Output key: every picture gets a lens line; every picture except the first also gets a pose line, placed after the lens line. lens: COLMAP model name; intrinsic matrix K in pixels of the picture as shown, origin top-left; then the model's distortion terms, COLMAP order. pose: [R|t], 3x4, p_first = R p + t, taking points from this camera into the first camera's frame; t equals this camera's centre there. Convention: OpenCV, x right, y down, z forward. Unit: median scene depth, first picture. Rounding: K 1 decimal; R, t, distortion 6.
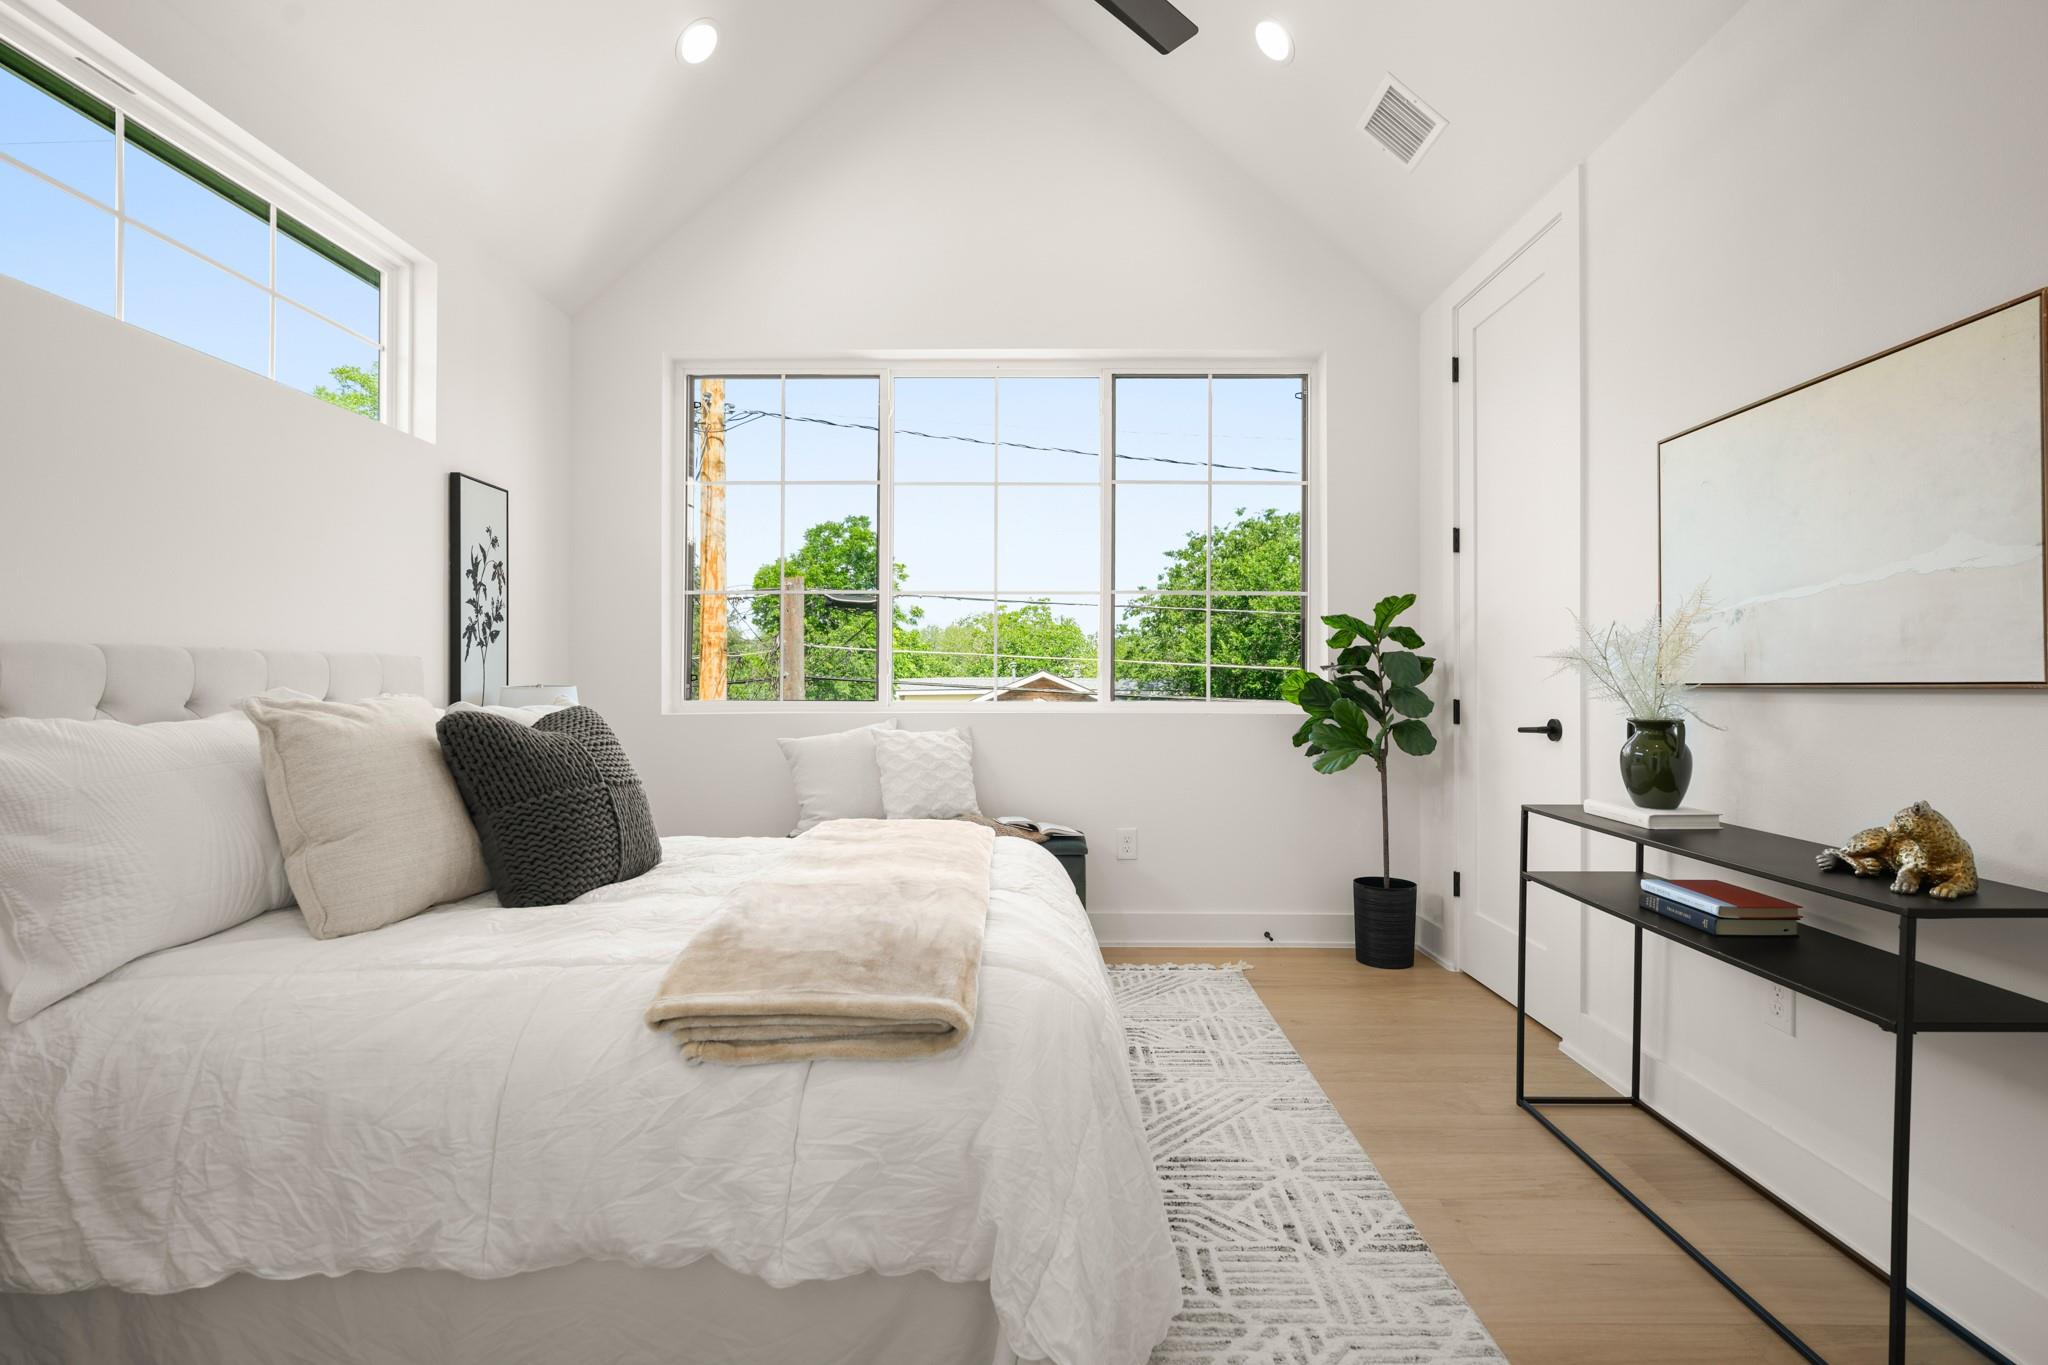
lens RADIAL K [[935.5, 0, 1038.4], [0, 935.5, 672.9], [0, 0, 1]] dist [-0.001199, 0.002994]
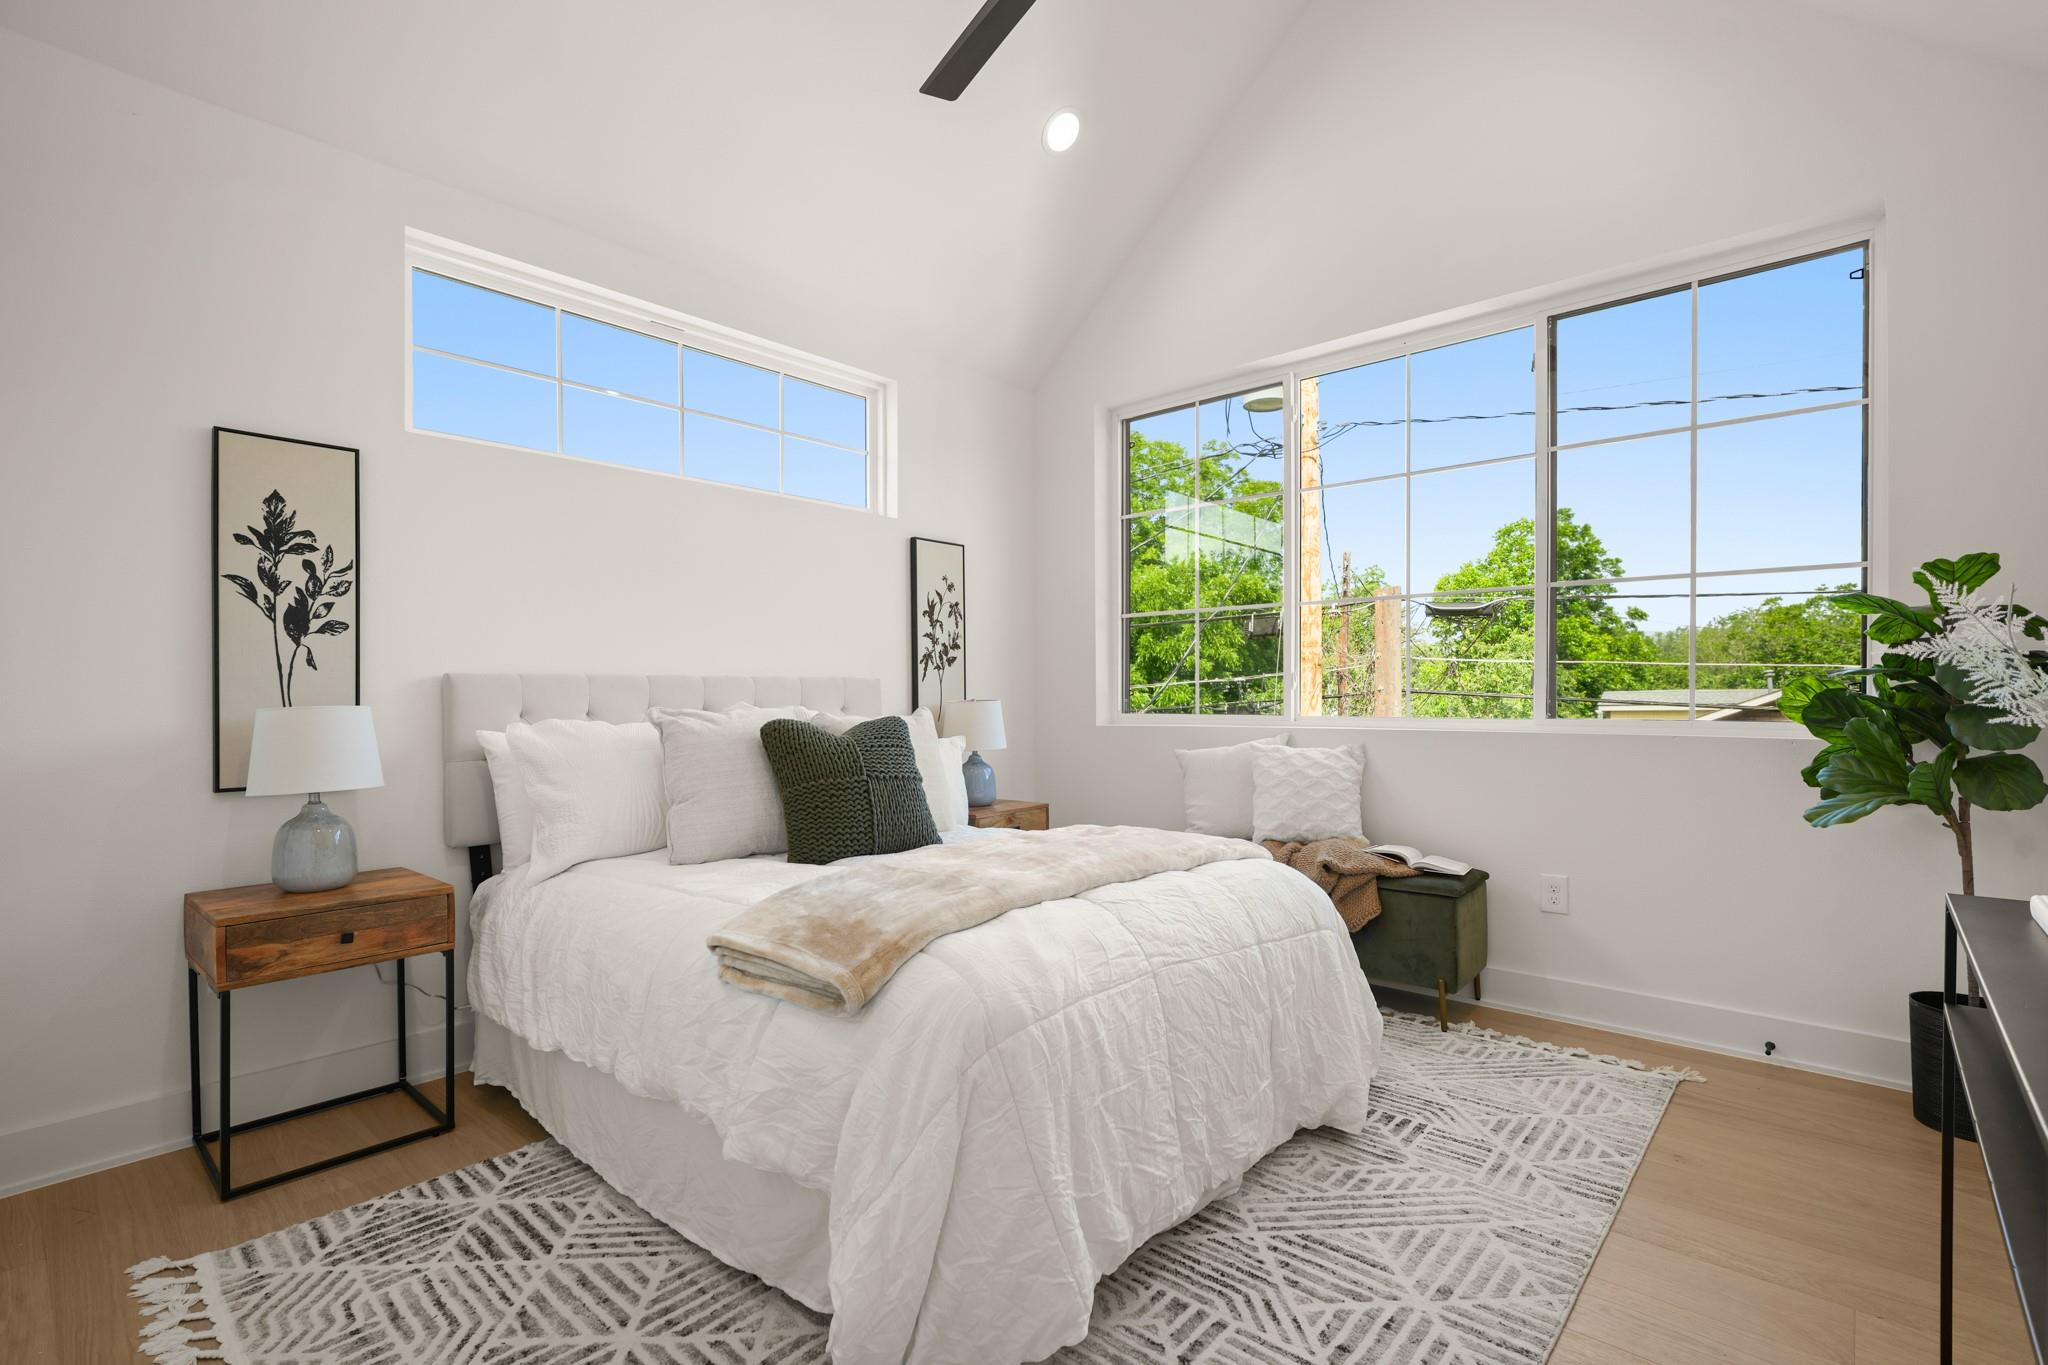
lens RADIAL K [[935.5, 0, 1041.1], [0, 935.5, 700.1], [0, 0, 1]] dist [-0.001199, 0.002994]
pose [[0.760397, -0.001238, -0.649457, 0.345806], [0.009844, 0.999905, 0.009618, 0.002367], [0.649384, -0.013707, 0.760337, 0.114563]]
